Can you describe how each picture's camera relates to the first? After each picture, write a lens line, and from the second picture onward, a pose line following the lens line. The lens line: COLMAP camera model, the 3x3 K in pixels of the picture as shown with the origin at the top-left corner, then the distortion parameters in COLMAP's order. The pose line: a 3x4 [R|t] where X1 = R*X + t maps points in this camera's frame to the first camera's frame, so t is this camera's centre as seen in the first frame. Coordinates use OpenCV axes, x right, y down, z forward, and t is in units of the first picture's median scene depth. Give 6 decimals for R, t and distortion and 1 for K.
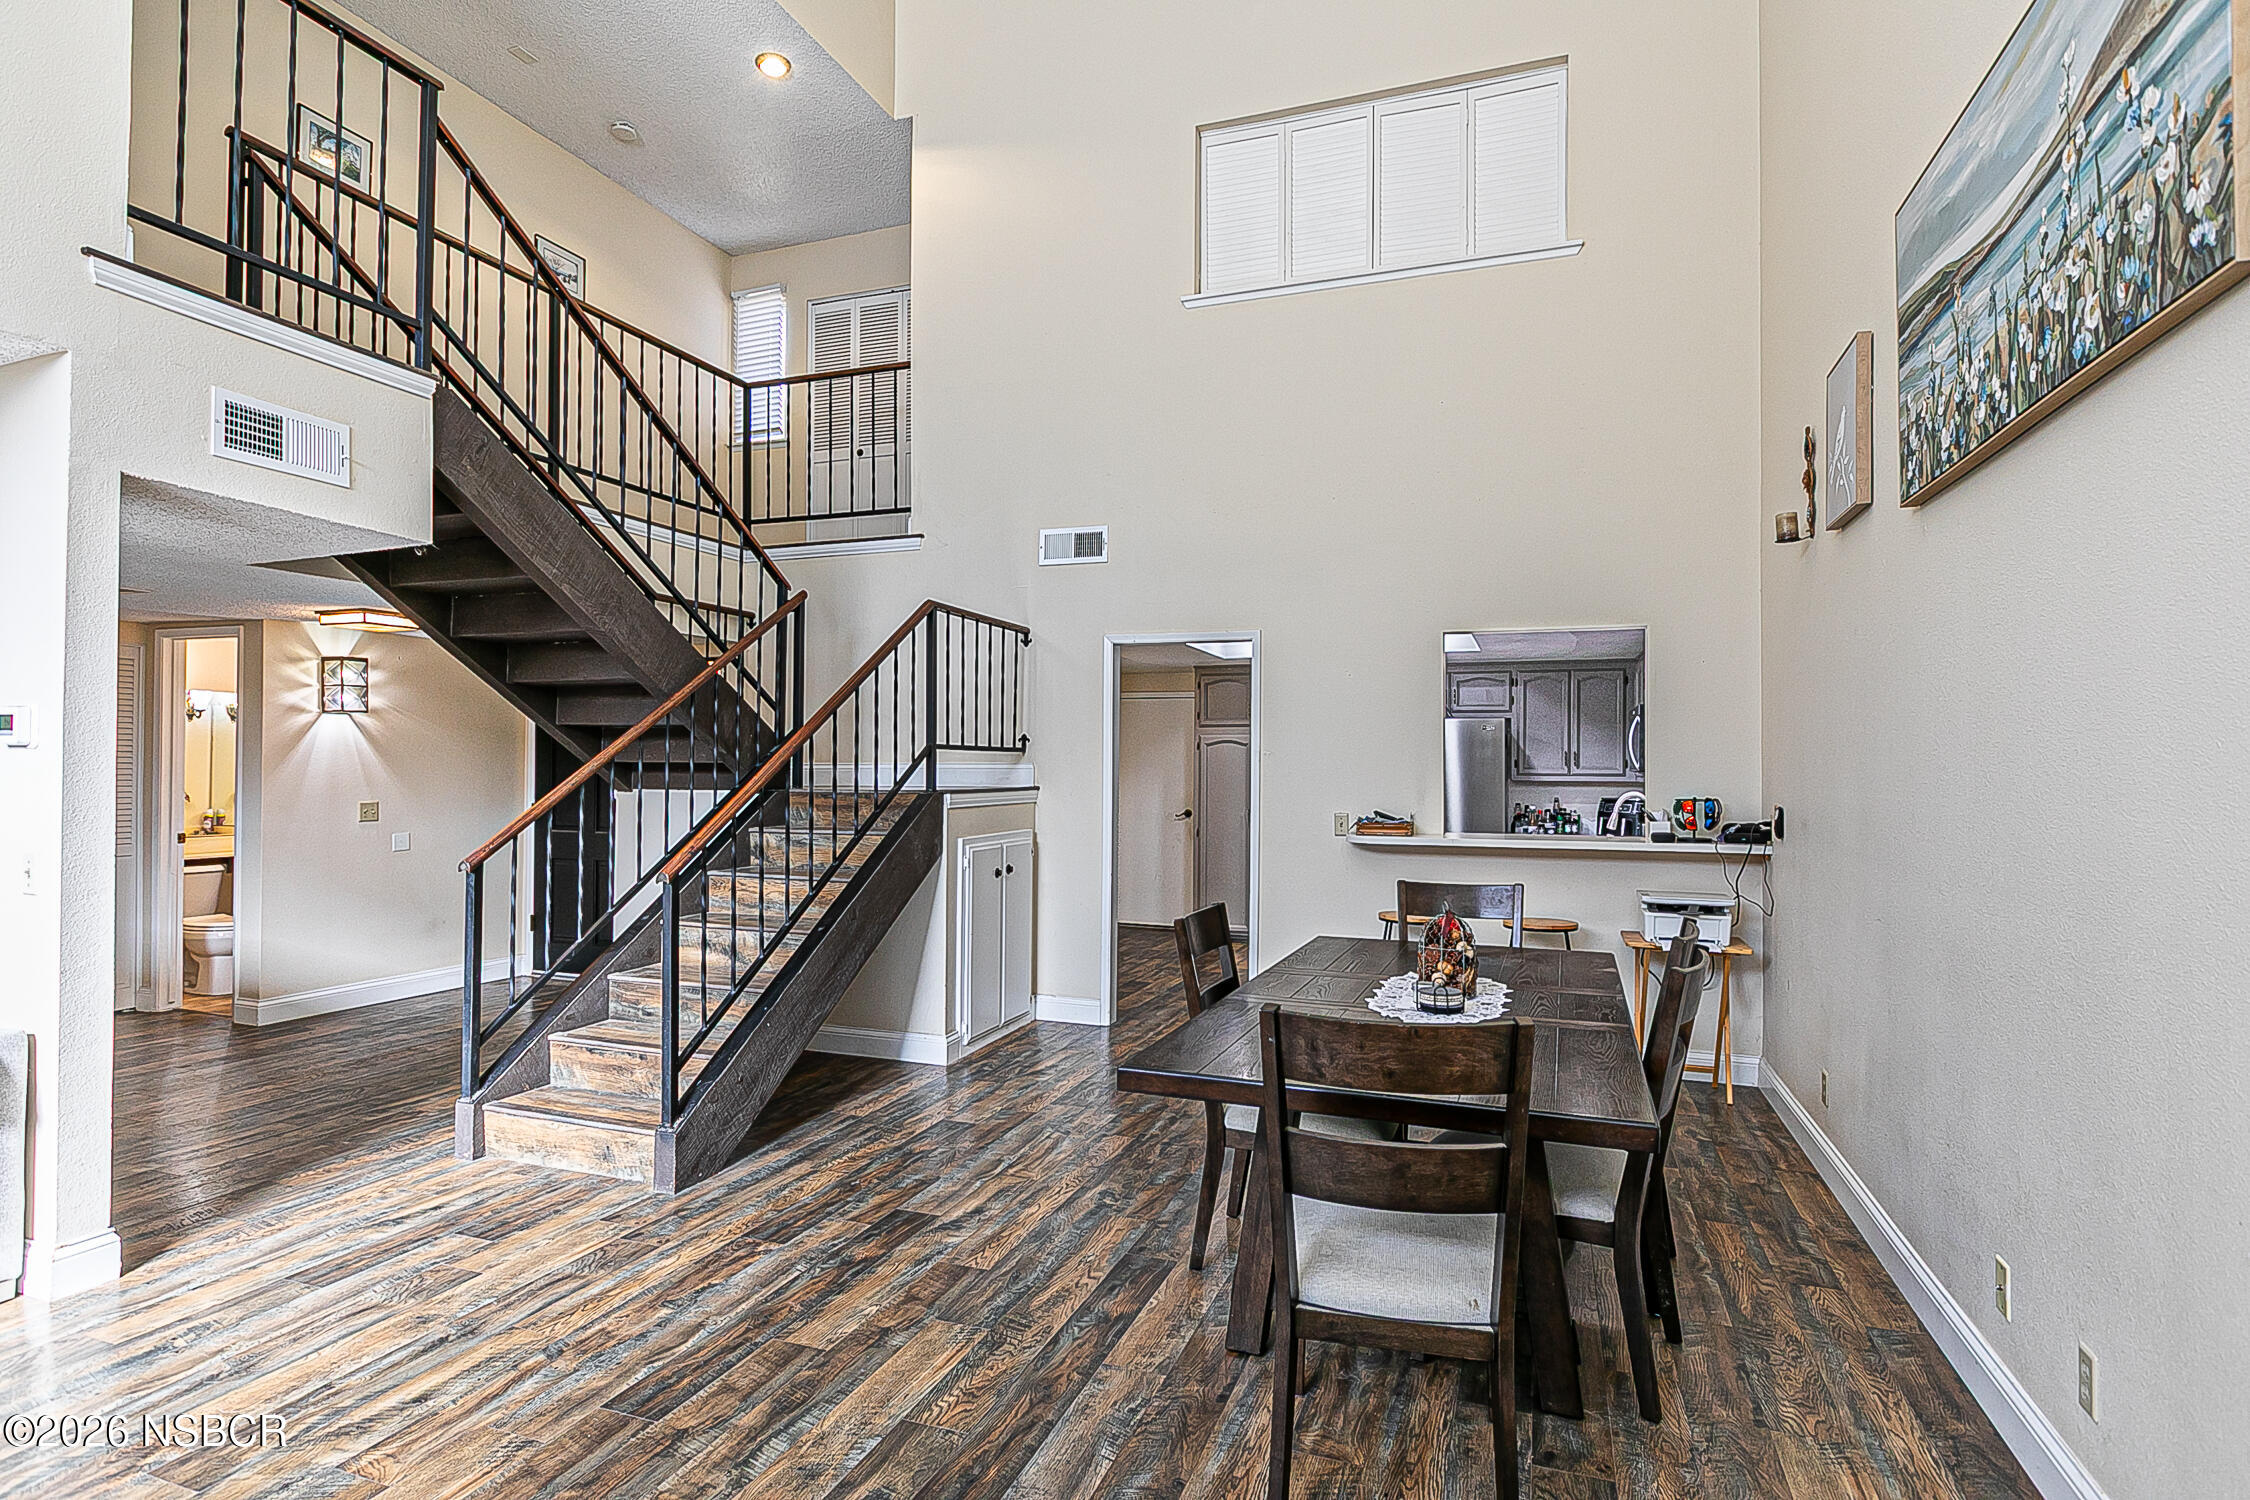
lens RADIAL K [[1142.2, 0, 1118.6], [0, 1142.2, 758.3], [0, 0, 1]] dist [-0.007411, 0.001176]
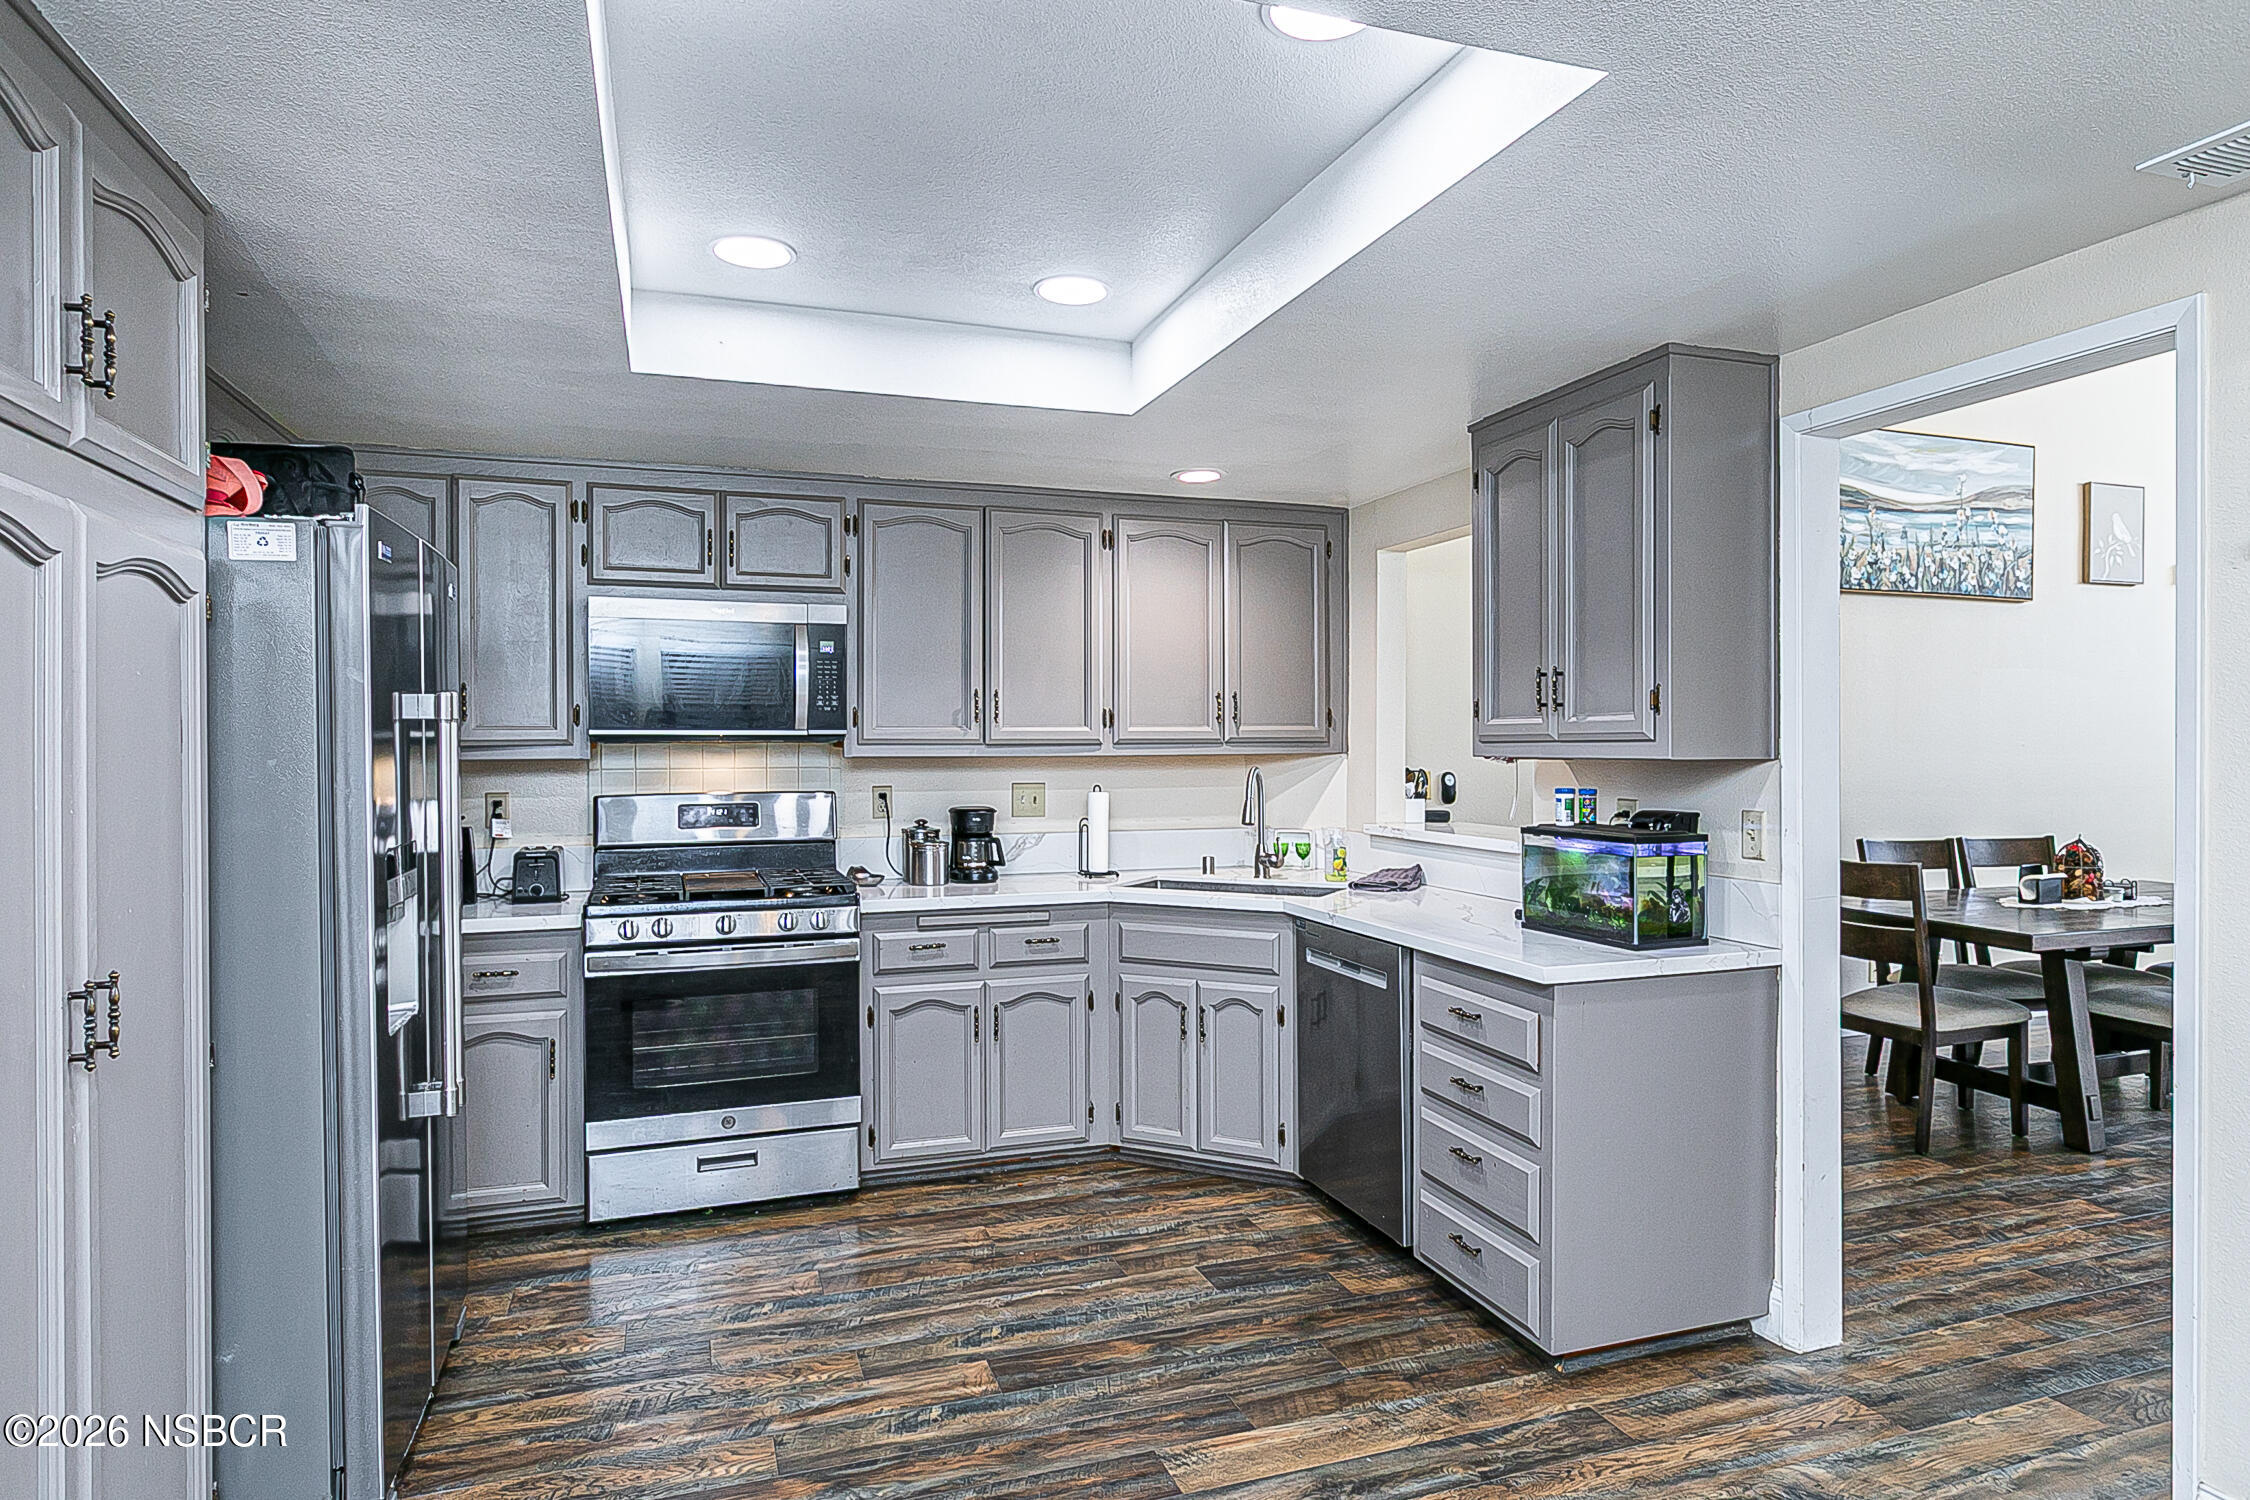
lens RADIAL K [[1310.9, 0, 1124.0], [0, 1310.9, 743.5], [0, 0, 1]] dist [-0.000486, -0.000491]
pose [[-0.649296, -0.007278, 0.760501, -0.131149], [-0.011881, 0.999929, -0.000574, 0.024770], [-0.760443, -0.009408, -0.649336, 2.288464]]
